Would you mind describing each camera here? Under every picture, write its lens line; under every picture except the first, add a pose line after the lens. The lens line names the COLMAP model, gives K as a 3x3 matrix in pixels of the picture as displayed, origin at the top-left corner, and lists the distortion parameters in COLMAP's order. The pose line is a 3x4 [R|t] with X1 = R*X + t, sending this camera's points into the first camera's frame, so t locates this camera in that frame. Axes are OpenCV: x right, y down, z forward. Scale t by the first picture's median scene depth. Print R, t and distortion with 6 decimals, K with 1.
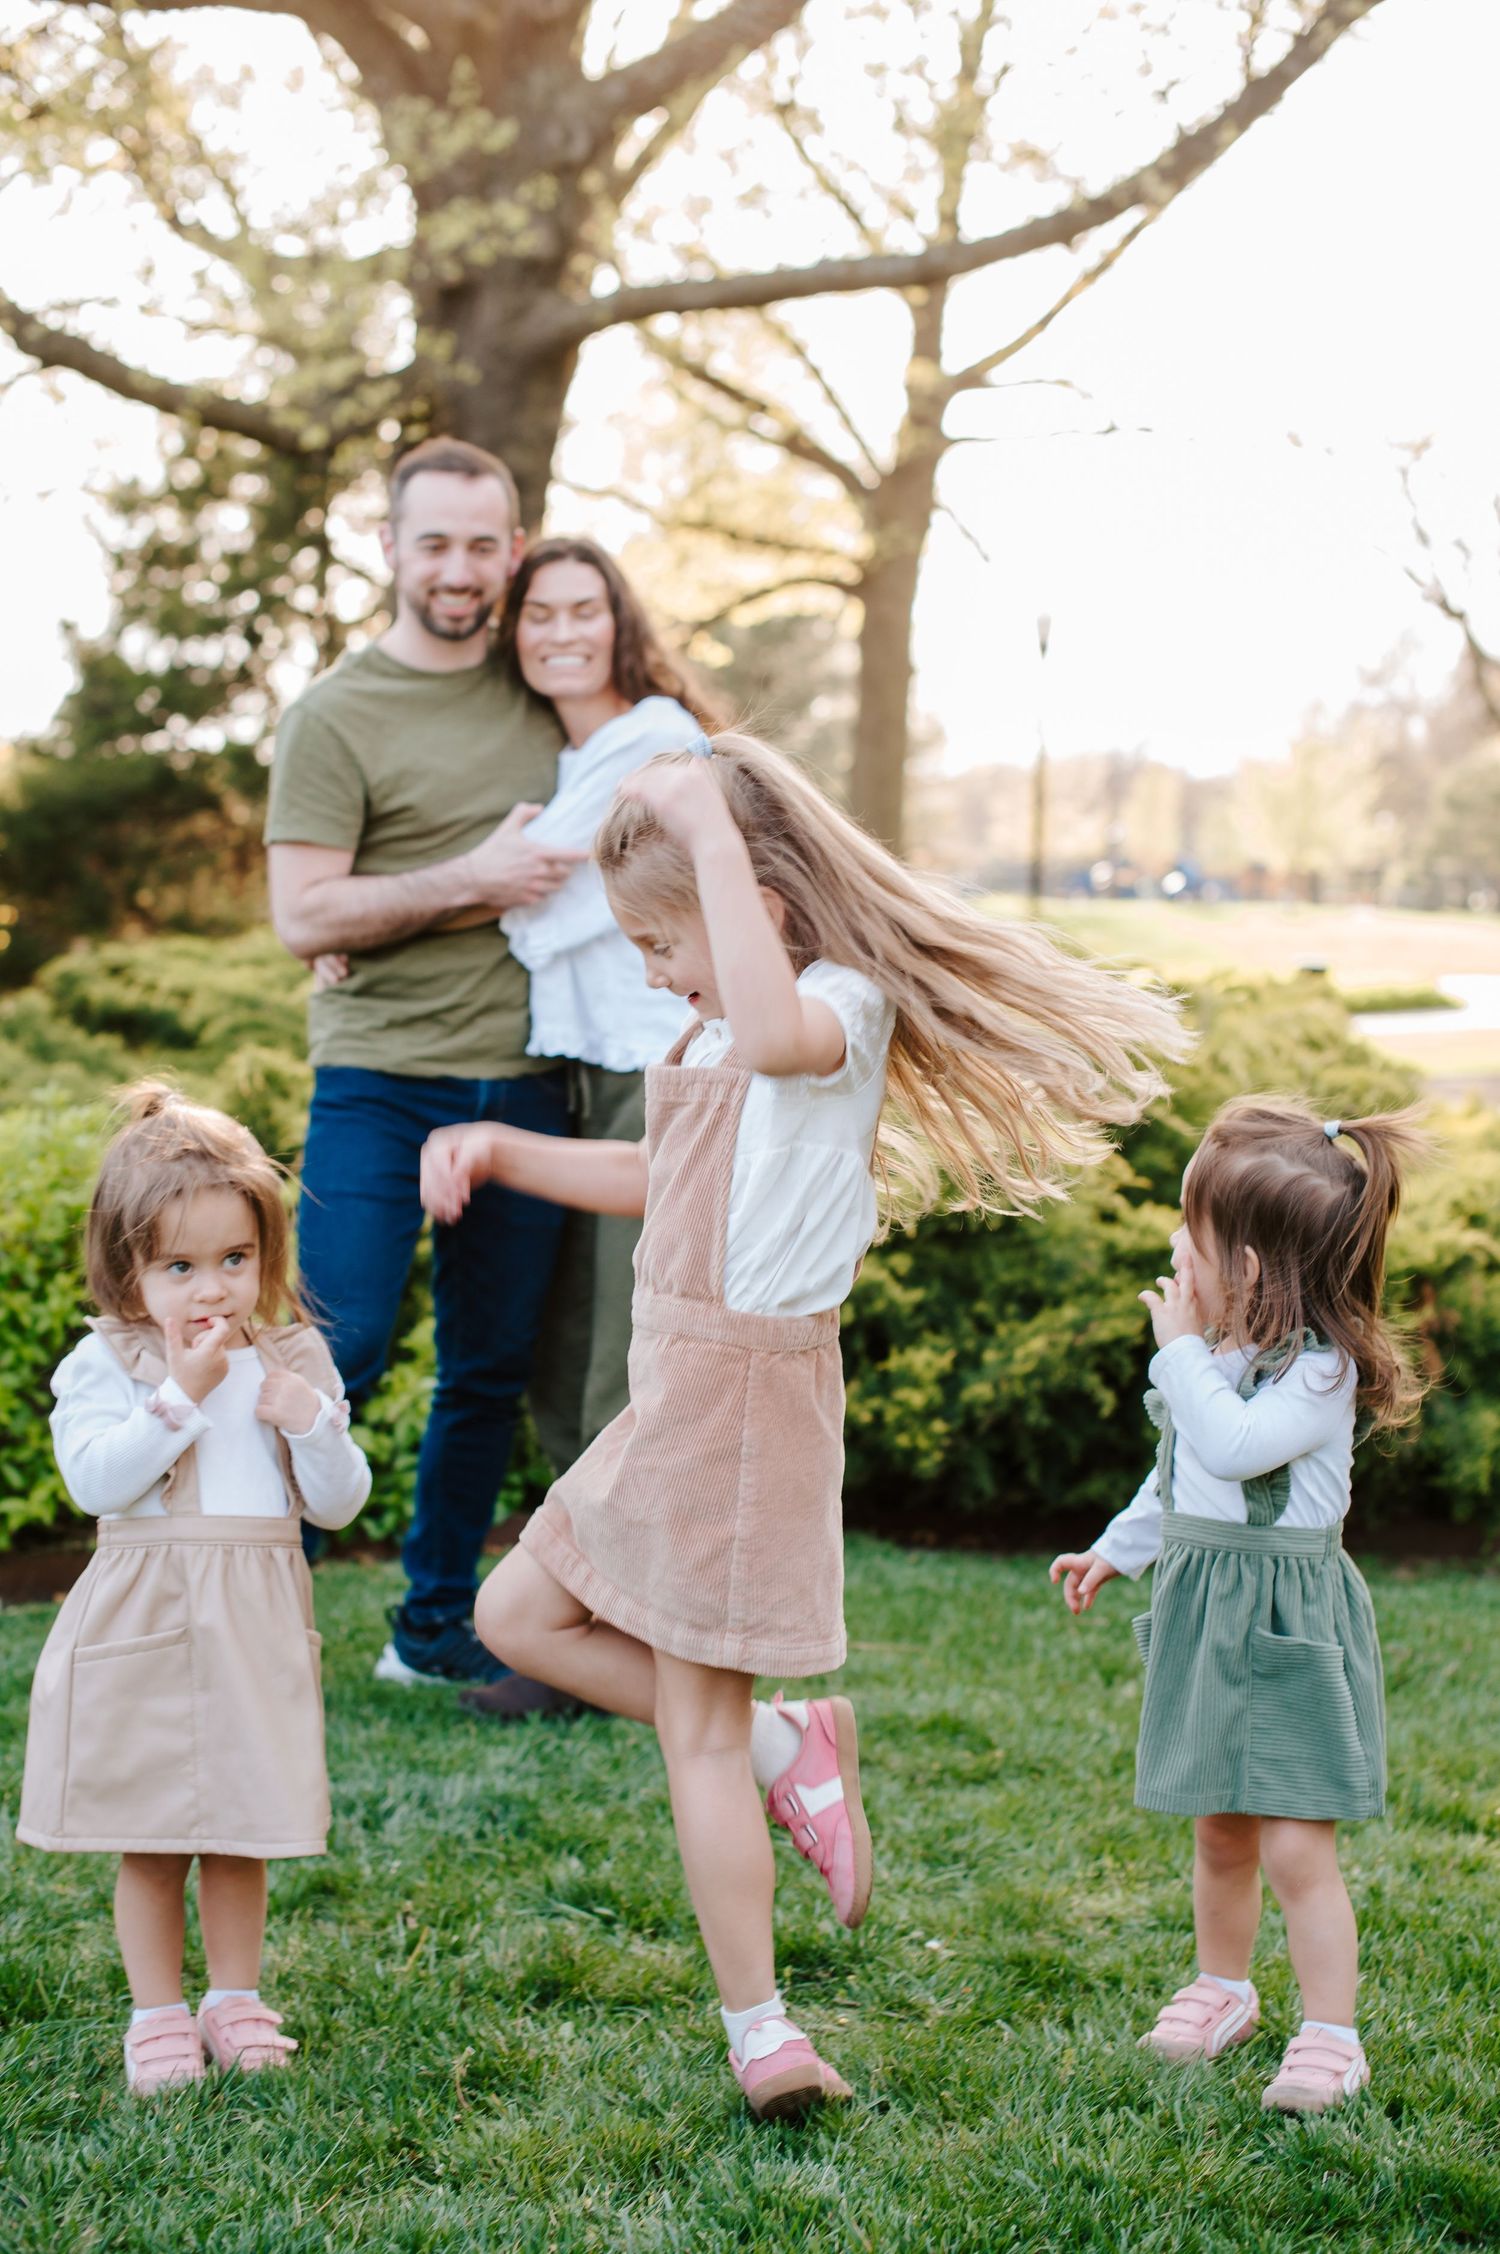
lens RADIAL K [[3314.1, 0, 750.0], [0, 3314.1, 1127.0], [0, 0, 1]] dist [-0.137658, 0.023806]
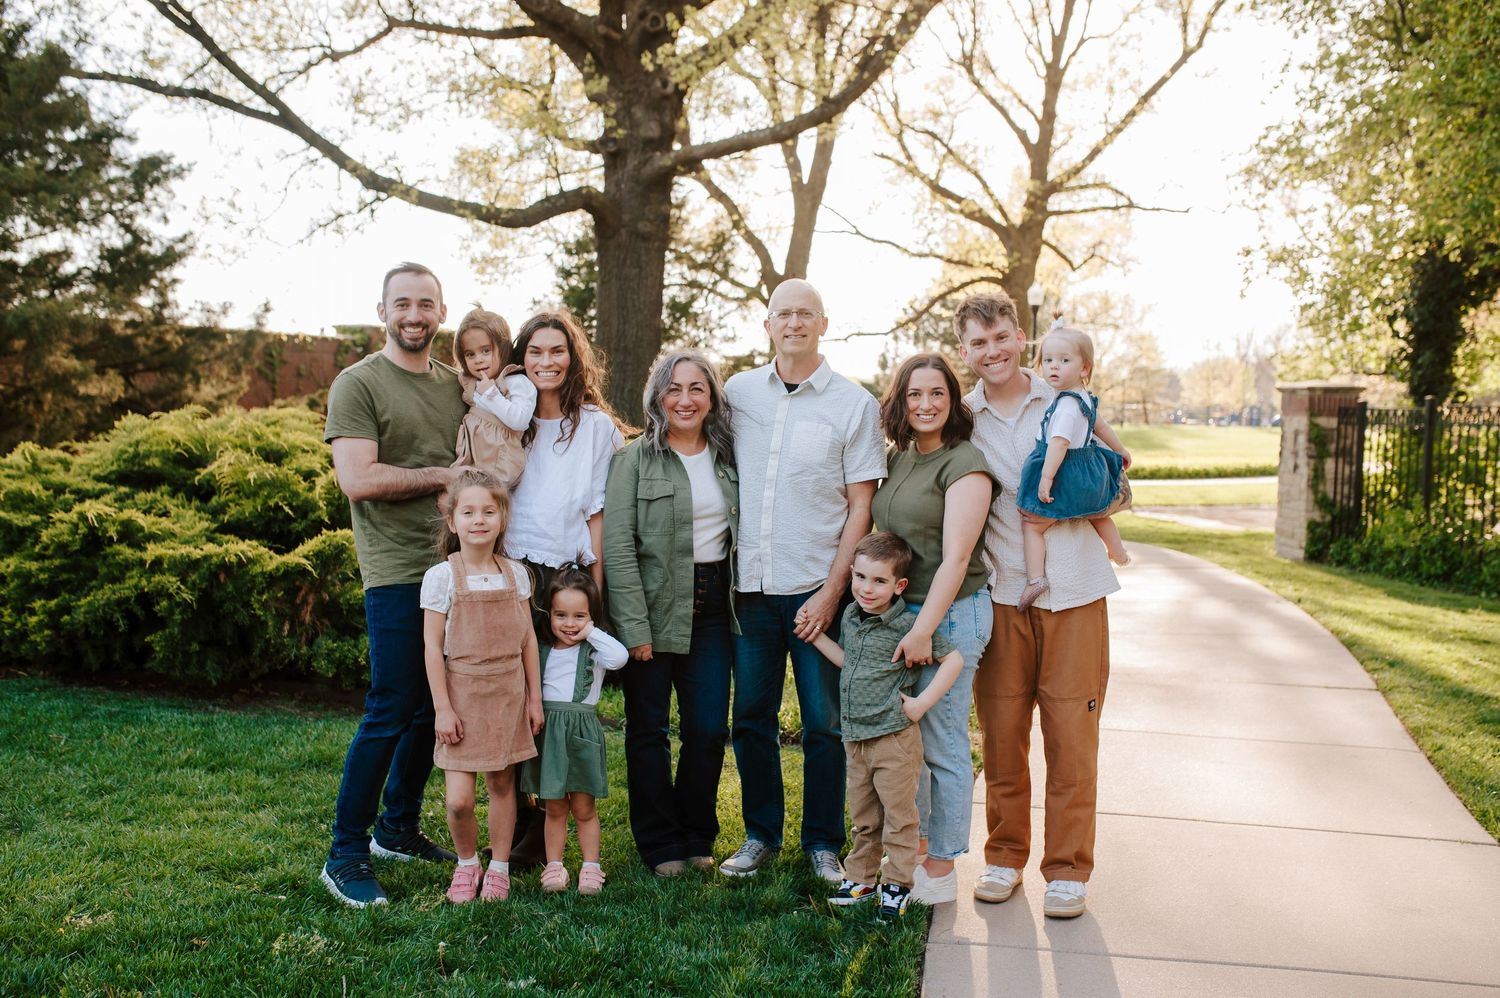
lens RADIAL K [[1435.0, 0, 750.0], [0, 1435.0, 499.0], [0, 0, 1]] dist [-0.034129, 0.004392]
pose [[0.963117, 0.019908, -0.268345, 0.791209], [-0.024310, 0.999619, -0.013091, -0.001953], [0.267982, 0.019132, 0.963234, 0.166544]]
